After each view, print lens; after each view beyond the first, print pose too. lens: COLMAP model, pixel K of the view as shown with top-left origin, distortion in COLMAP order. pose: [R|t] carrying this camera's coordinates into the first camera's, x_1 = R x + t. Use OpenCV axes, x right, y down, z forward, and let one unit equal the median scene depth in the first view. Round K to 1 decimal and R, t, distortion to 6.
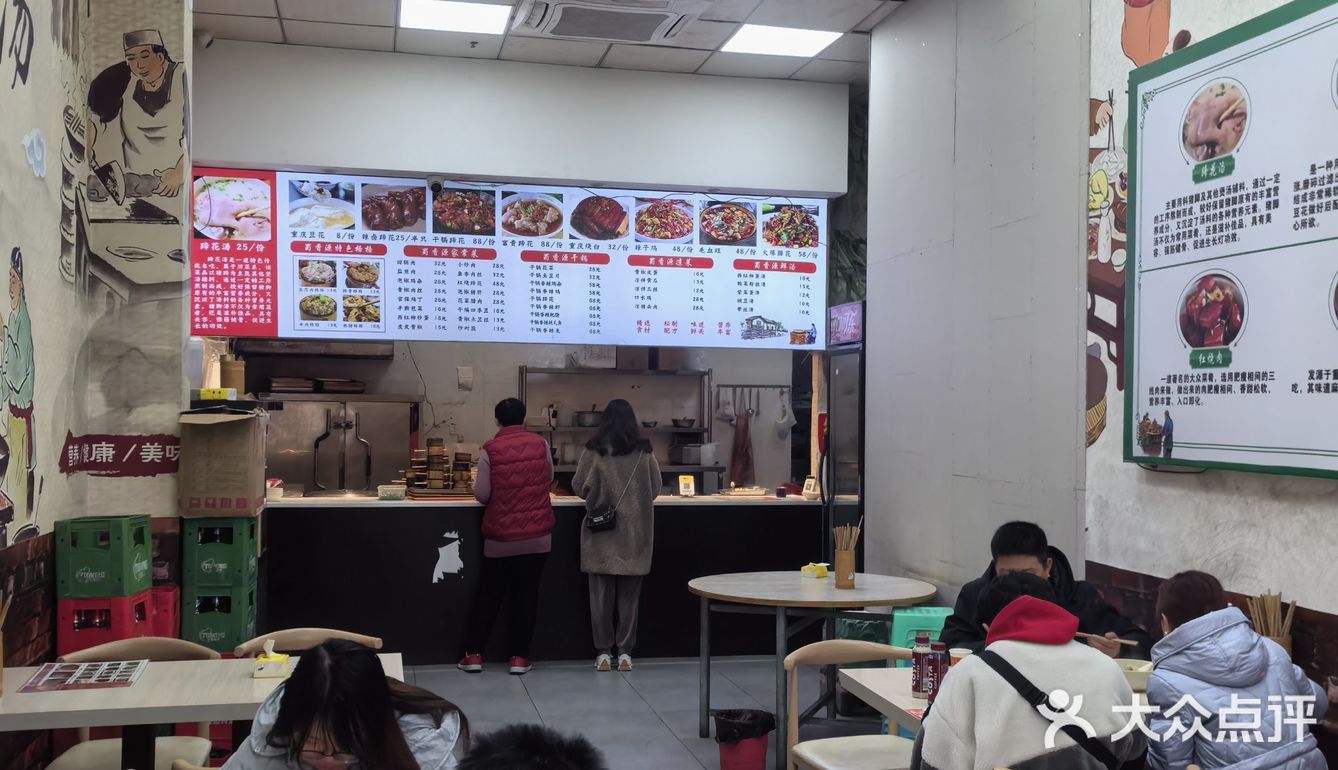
lens RADIAL K [[1253.5, 0, 668.8], [0, 1253.5, 396.0], [0, 0, 1]] dist [0.012590, 0.000000]
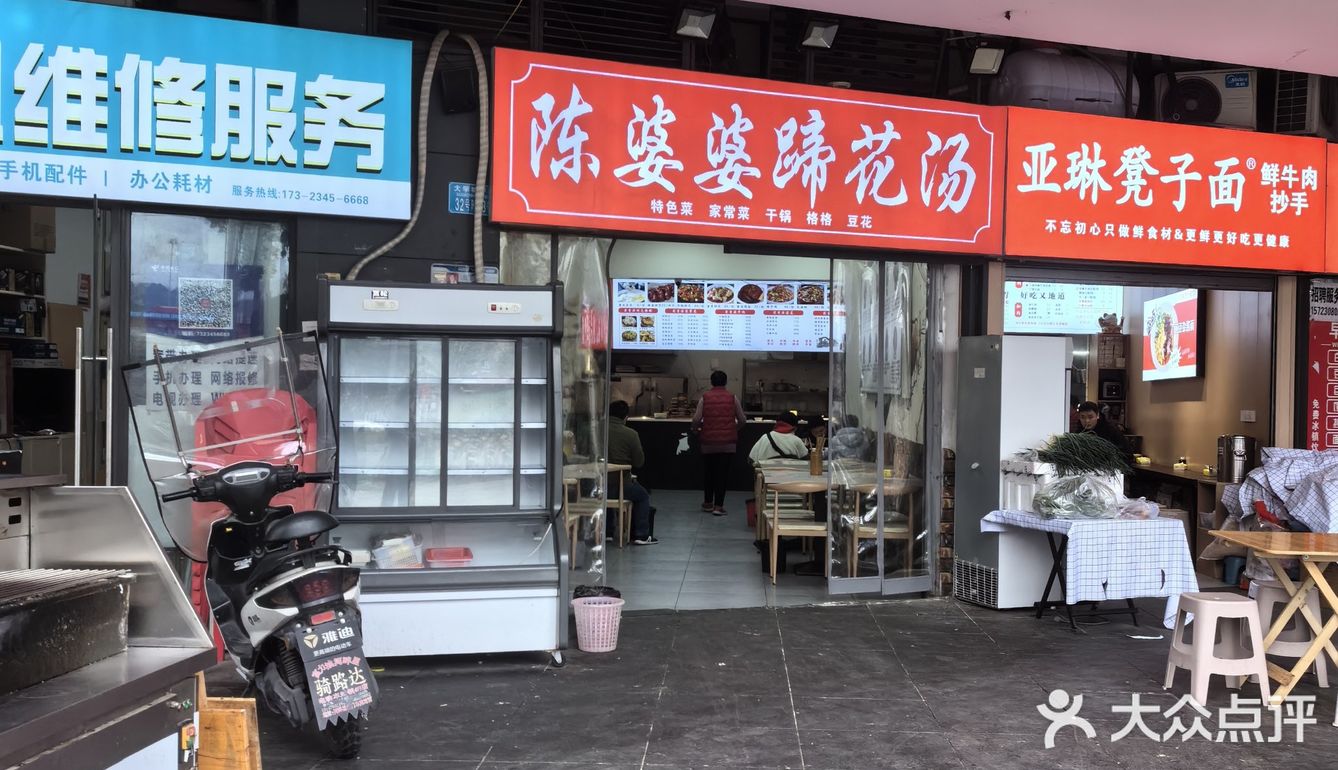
lens RADIAL K [[1253.5, 0, 668.7], [0, 1253.5, 383.8], [0, 0, 1]] dist [0.012590, 0.000000]
pose [[0.959953, 0.003745, -0.280136, 0.437680], [-0.003079, 0.999991, 0.002818, 0.012251], [0.280144, -0.001843, 0.959956, -1.203069]]
